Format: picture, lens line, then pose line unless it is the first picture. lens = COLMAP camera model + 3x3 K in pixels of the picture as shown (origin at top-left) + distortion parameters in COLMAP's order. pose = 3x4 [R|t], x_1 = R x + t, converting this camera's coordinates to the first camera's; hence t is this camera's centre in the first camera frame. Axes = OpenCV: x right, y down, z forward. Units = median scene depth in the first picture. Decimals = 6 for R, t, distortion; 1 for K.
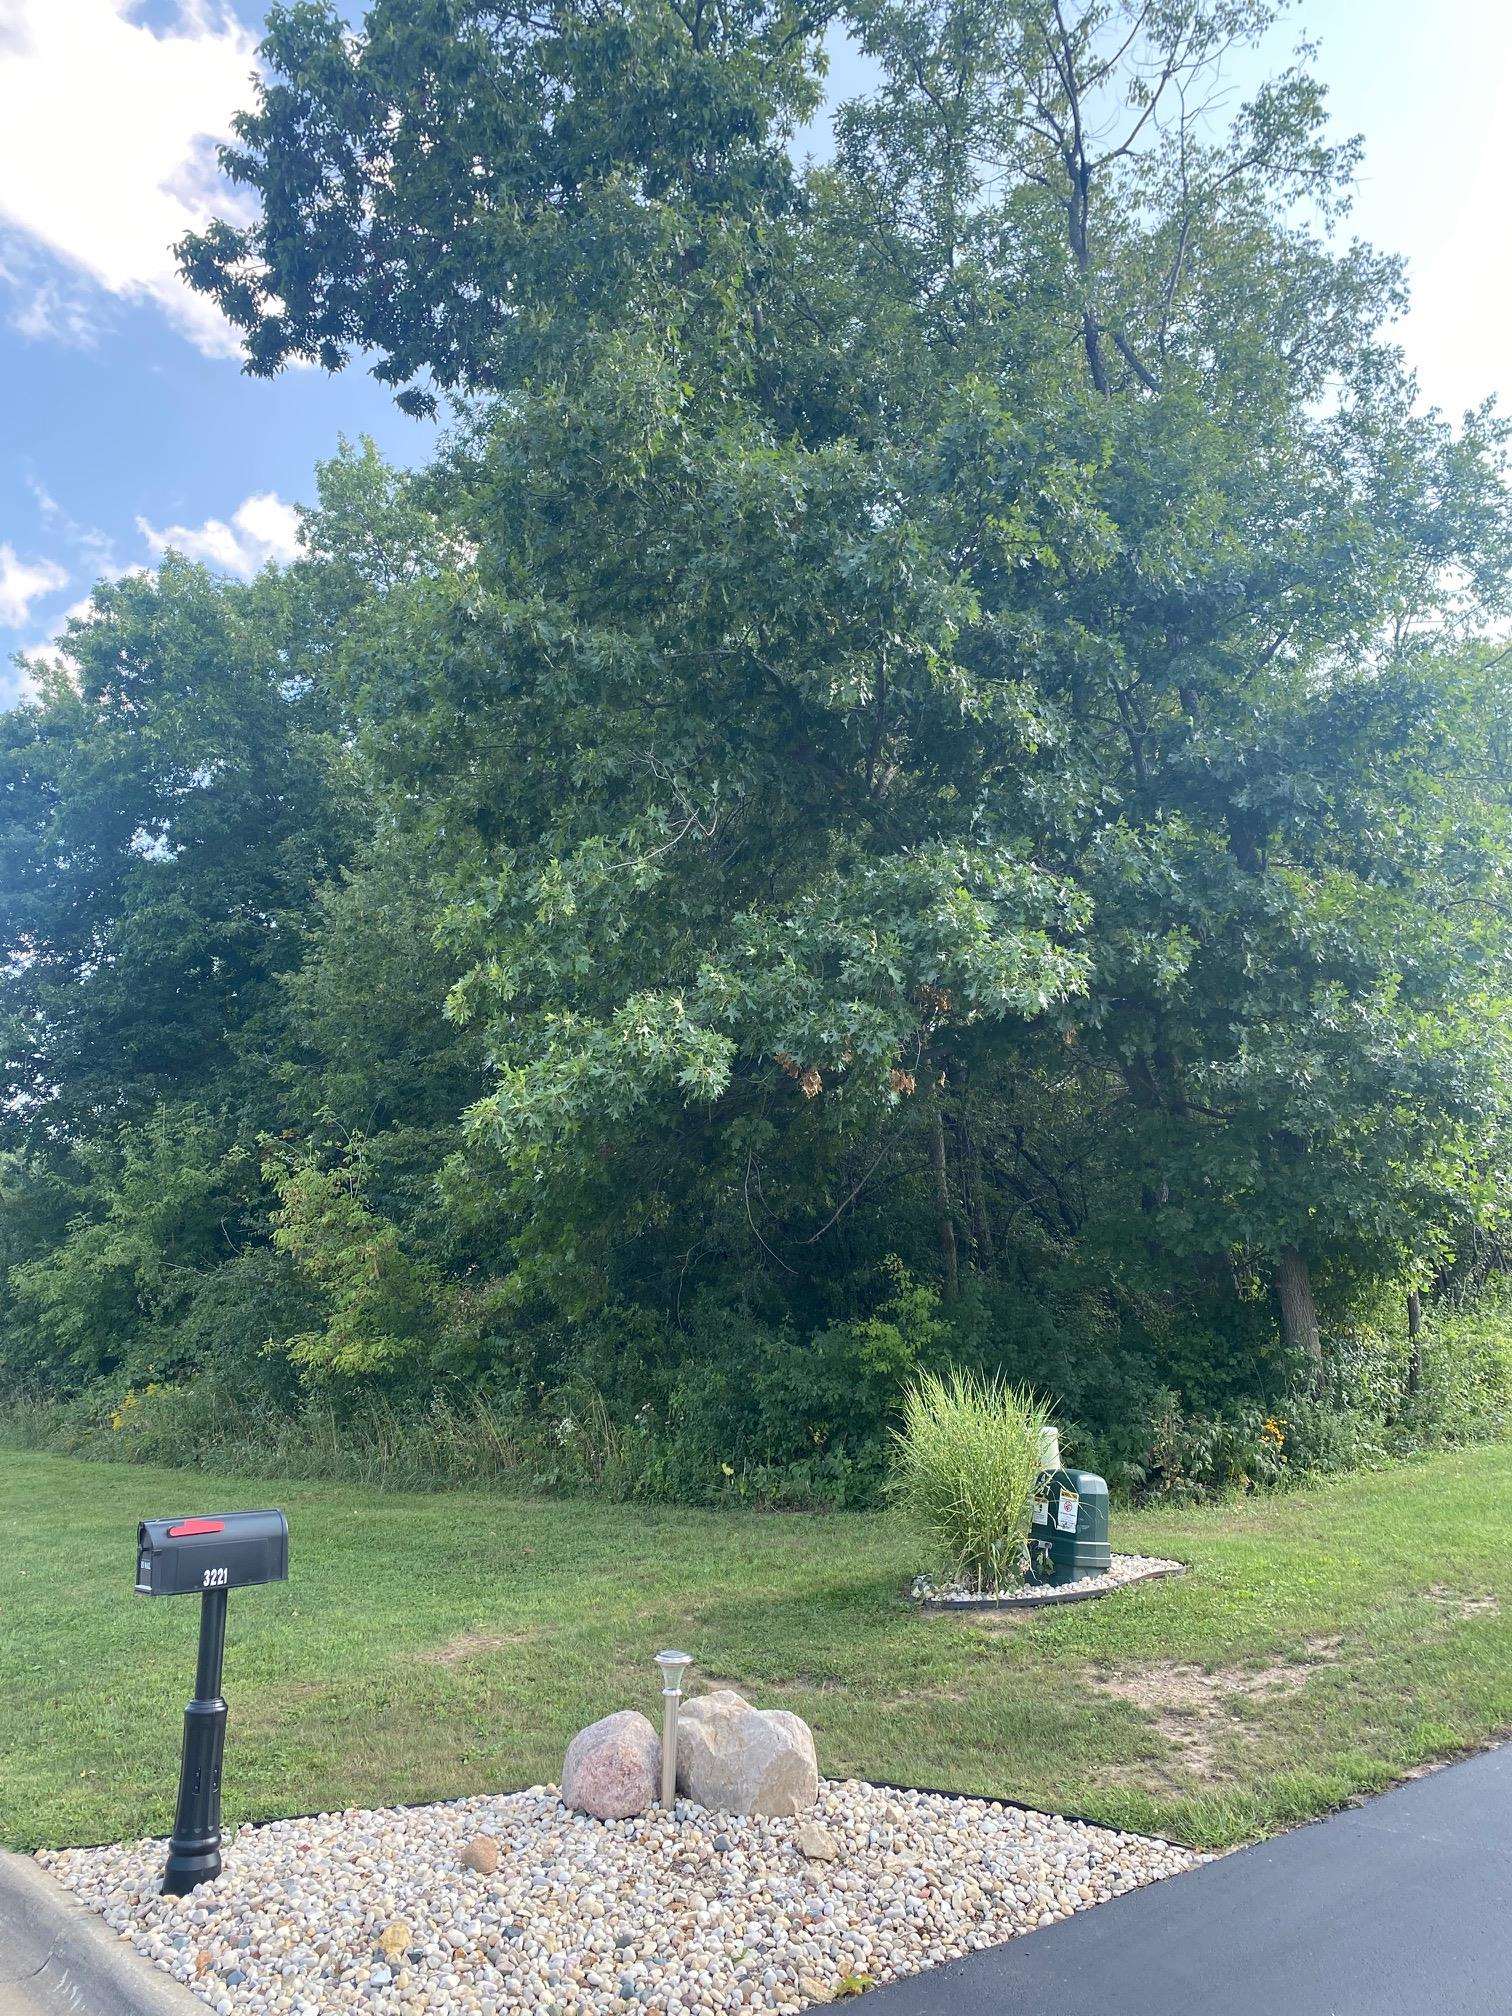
lens RADIAL K [[1583.0, 0, 755.0], [0, 1583.0, 1001.0], [0, 0, 1]] dist [0.017651, -0.005268]
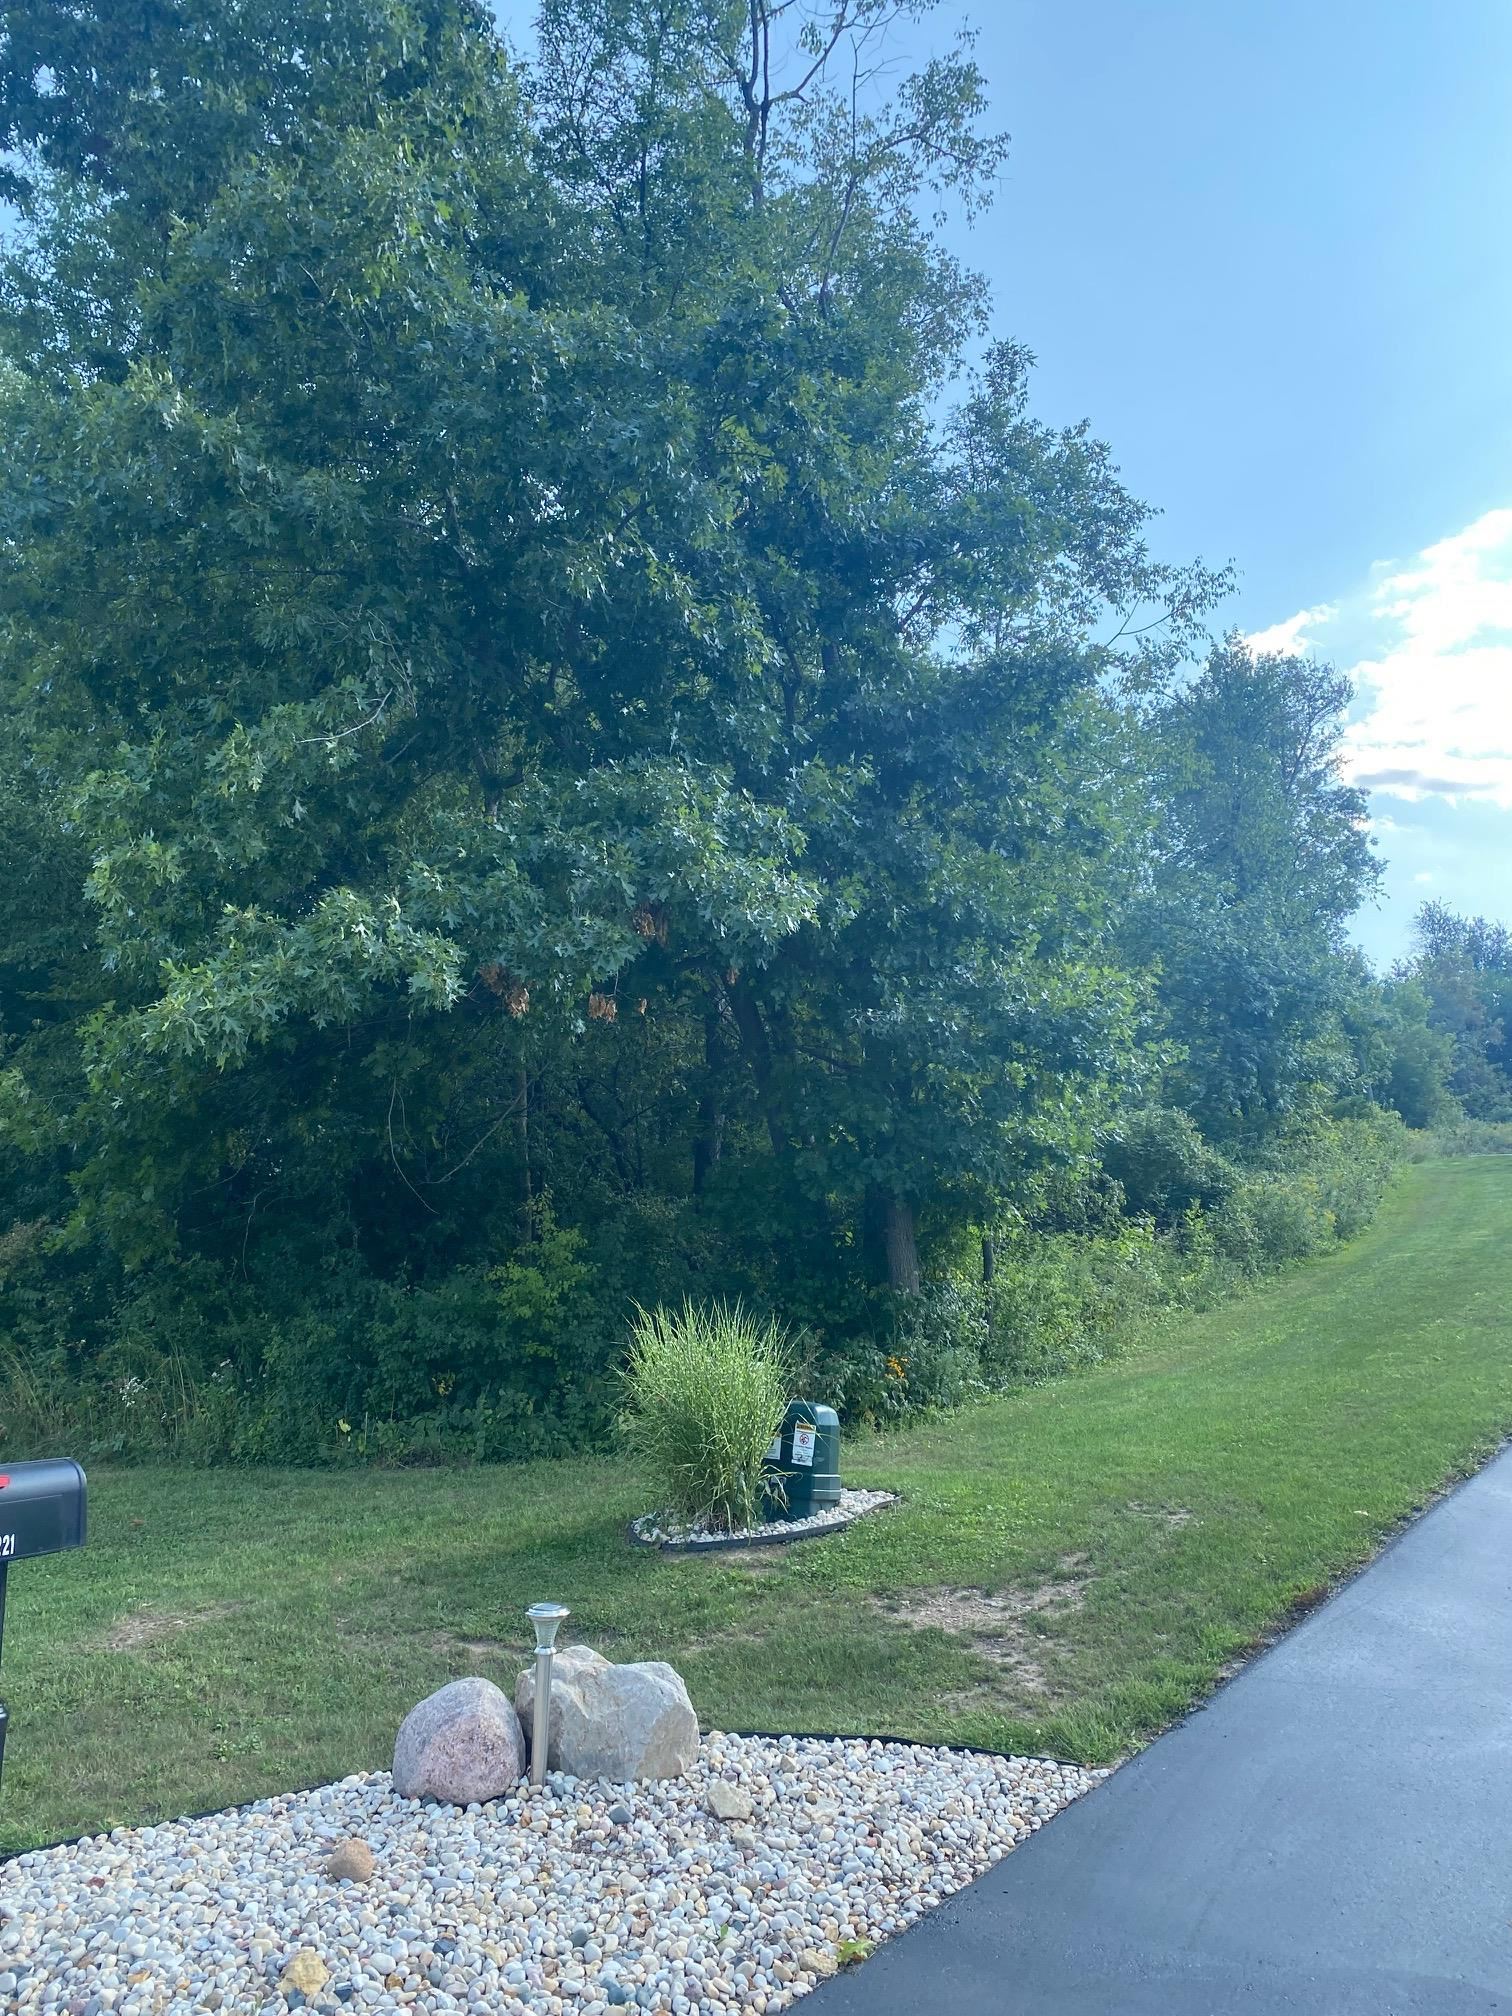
lens RADIAL K [[1580.6, 0, 755.8], [0, 1580.6, 1009.7], [0, 0, 1]] dist [0.020475, -0.004193]
pose [[0.944927, 0.051529, 0.323200, -0.143758], [-0.059990, 0.998066, 0.016265, 0.036104], [-0.321737, -0.034758, 0.946191, 0.087415]]
